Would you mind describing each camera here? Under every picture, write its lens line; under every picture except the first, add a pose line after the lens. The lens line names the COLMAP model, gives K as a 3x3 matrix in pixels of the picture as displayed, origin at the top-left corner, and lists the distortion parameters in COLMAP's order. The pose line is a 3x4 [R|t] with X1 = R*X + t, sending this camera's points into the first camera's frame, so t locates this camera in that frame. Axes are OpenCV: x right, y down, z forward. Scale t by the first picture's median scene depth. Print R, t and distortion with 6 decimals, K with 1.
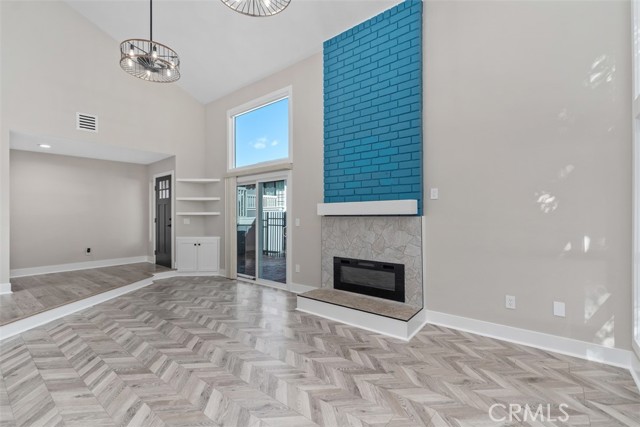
lens RADIAL K [[291.6, 0, 320.0], [0, 291.6, 213.5], [0, 0, 1]] dist [0.007022, -0.000092]
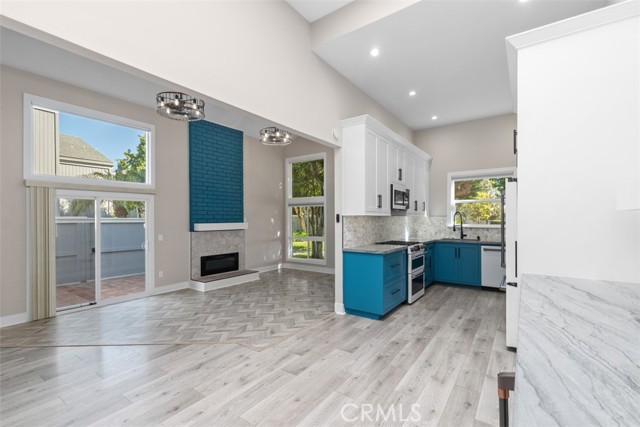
lens RADIAL K [[290.5, 0, 319.1], [0, 290.5, 218.5], [0, 0, 1]] dist [0.007125, -0.000244]
pose [[-0.065884, 0.007991, 0.997795, -1.893714], [0.000120, 0.999968, -0.008001, -0.057832], [-0.997827, -0.000407, -0.065883, 0.547355]]
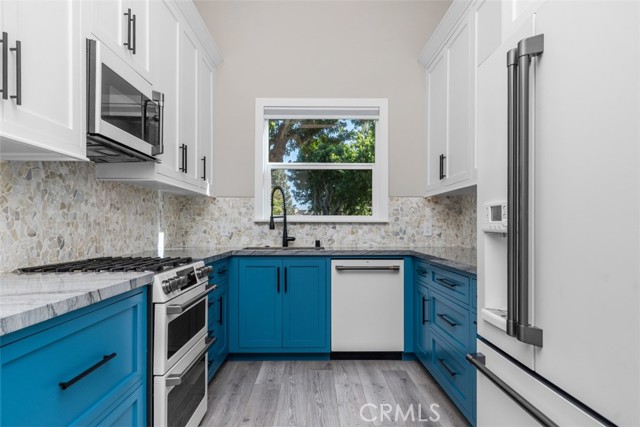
lens RADIAL K [[422.9, 0, 321.2], [0, 422.9, 226.3], [0, 0, 1]] dist [0.000135, 0.000318]
pose [[-0.645377, 0.004509, 0.763851, -1.134384], [0.000327, 0.999984, -0.005626, 0.001095], [-0.763864, -0.003381, -0.645368, 0.236509]]
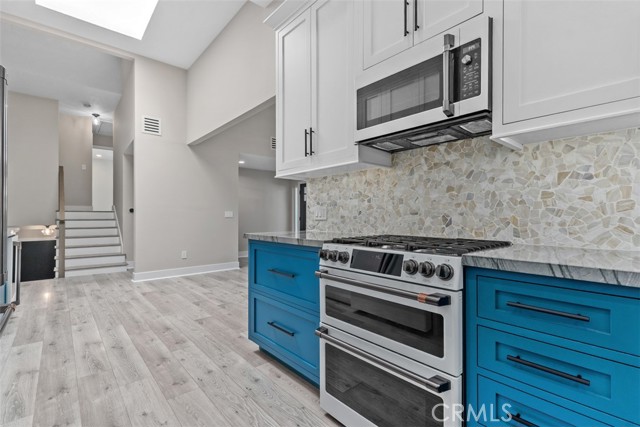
lens RADIAL K [[292.2, 0, 318.7], [0, 292.2, 214.6], [0, 0, 1]] dist [0.007617, -0.000102]
pose [[0.986188, 0.003012, -0.165604, -0.542191], [-0.002965, 0.999995, 0.000536, 0.011030], [0.165605, -0.000038, 0.986192, -0.404177]]
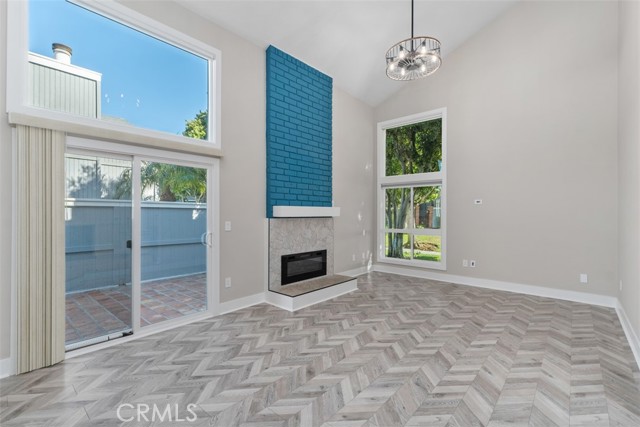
lens RADIAL K [[287.6, 0, 320.0], [0, 287.6, 213.5], [0, 0, 1]] dist [0.006962, -0.000144]
pose [[0.037612, 0.006701, 0.999270, -1.197505], [-0.007388, 0.999952, -0.006427, -0.001657], [-0.999265, -0.007141, 0.037660, 0.978011]]
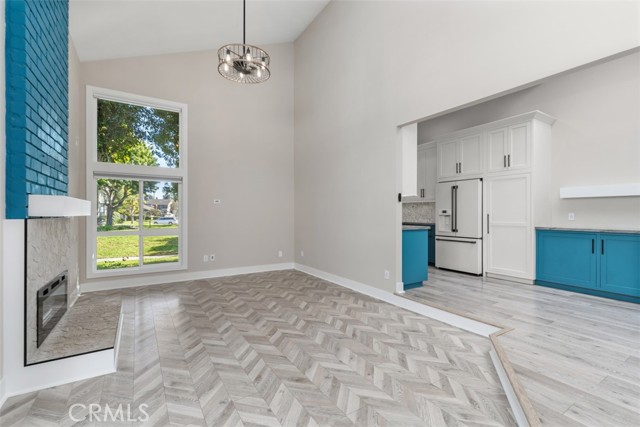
lens RADIAL K [[287.6, 0, 320.0], [0, 287.6, 213.5], [0, 0, 1]] dist [0.006962, -0.000144]
pose [[-0.949405, 0.004442, 0.314023, -0.761764], [0.002138, 0.999968, -0.007680, 0.006191], [-0.314047, -0.006620, -0.949384, 1.617187]]
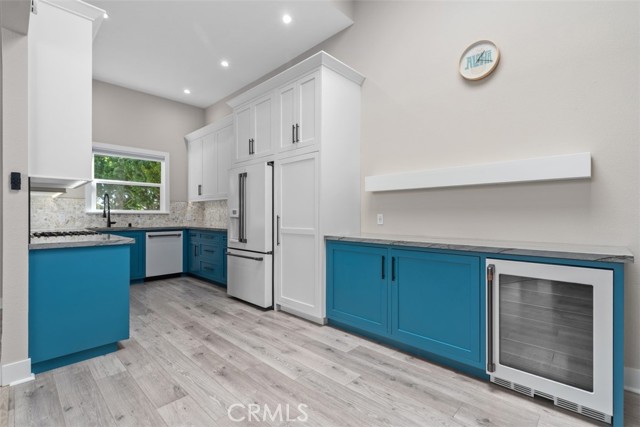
lens RADIAL K [[292.2, 0, 318.7], [0, 292.2, 214.6], [0, 0, 1]] dist [0.007617, -0.000102]
pose [[-0.996469, 0.005792, 0.083756, -1.335494], [0.005247, 0.999964, -0.006723, 0.003399], [-0.083792, -0.006259, -0.996464, 0.911008]]
